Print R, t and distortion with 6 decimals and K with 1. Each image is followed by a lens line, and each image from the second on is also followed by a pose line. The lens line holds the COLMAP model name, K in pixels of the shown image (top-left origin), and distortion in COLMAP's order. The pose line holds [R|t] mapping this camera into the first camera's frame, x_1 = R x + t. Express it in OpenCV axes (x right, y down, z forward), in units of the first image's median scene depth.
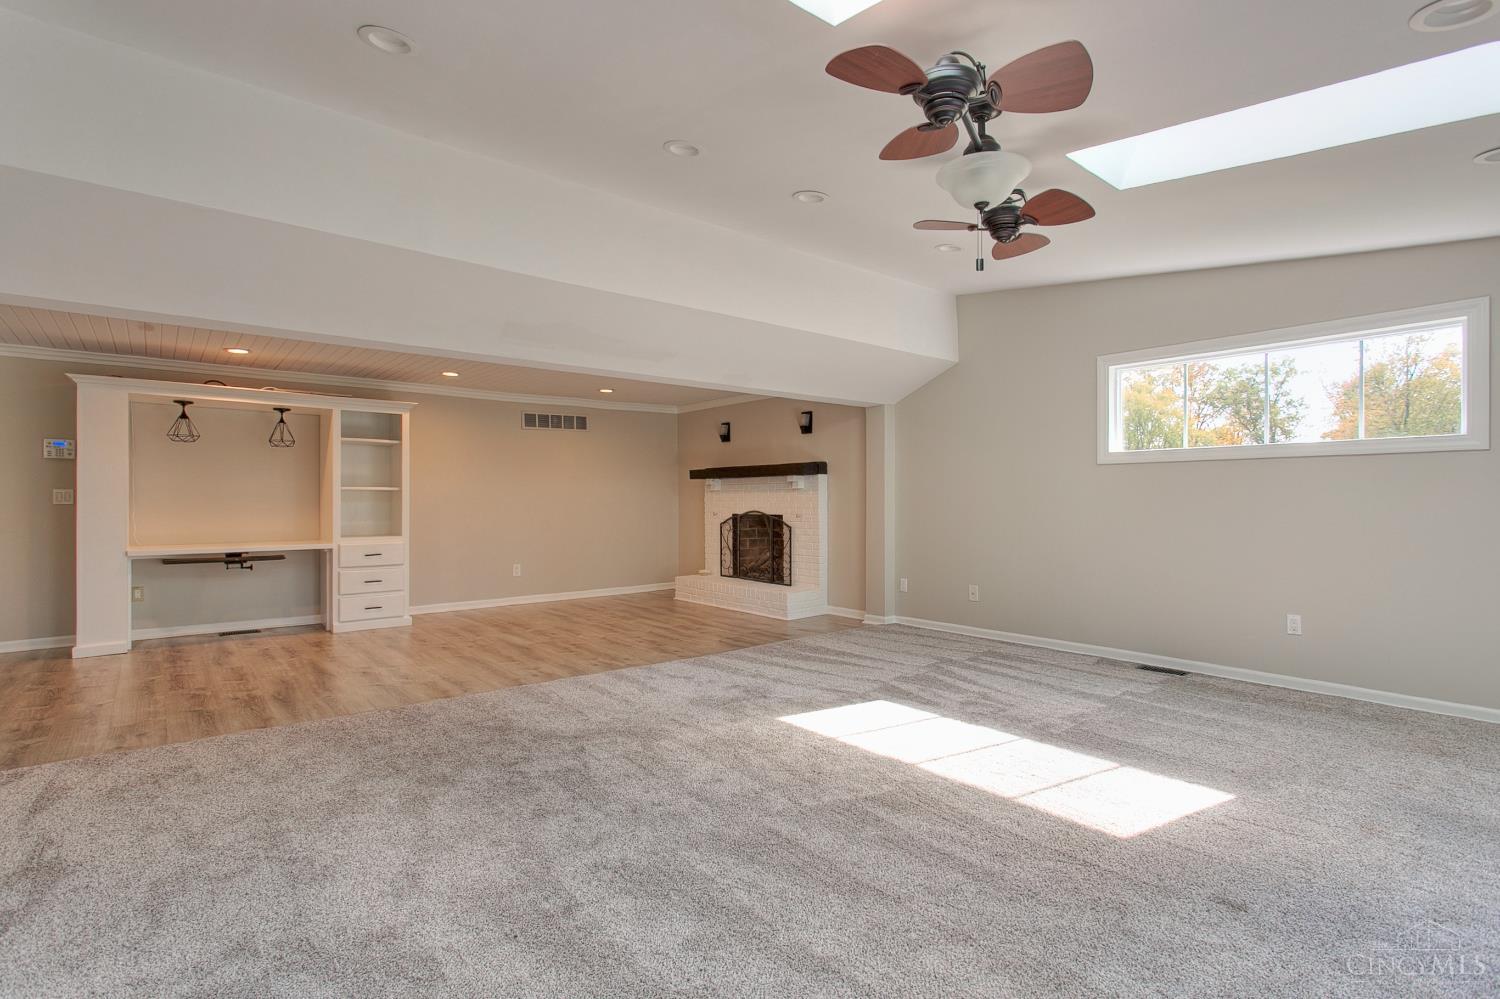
lens RADIAL K [[730.8, 0, 740.8], [0, 730.8, 495.5], [0, 0, 1]] dist [-0.014771, 0.000201]
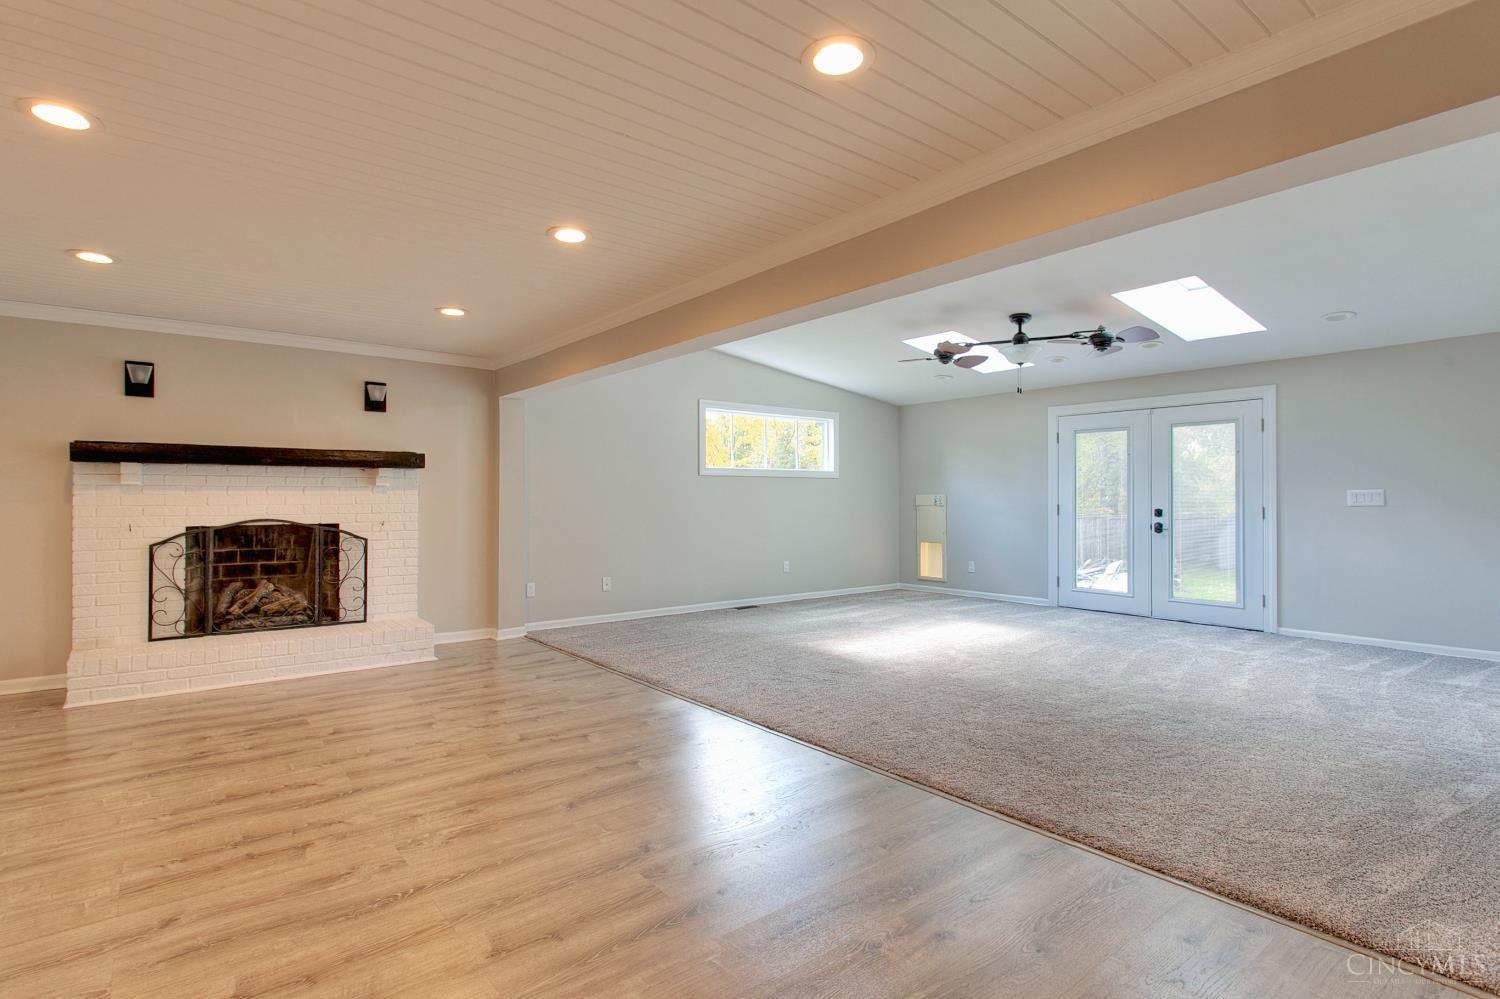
lens RADIAL K [[730.8, 0, 740.8], [0, 730.8, 495.5], [0, 0, 1]] dist [-0.014771, 0.000201]
pose [[0.015131, 0.000251, 0.999885, -0.624728], [-0.006693, 0.999978, -0.000150, -0.002392], [-0.999863, -0.006690, 0.015132, 0.607247]]
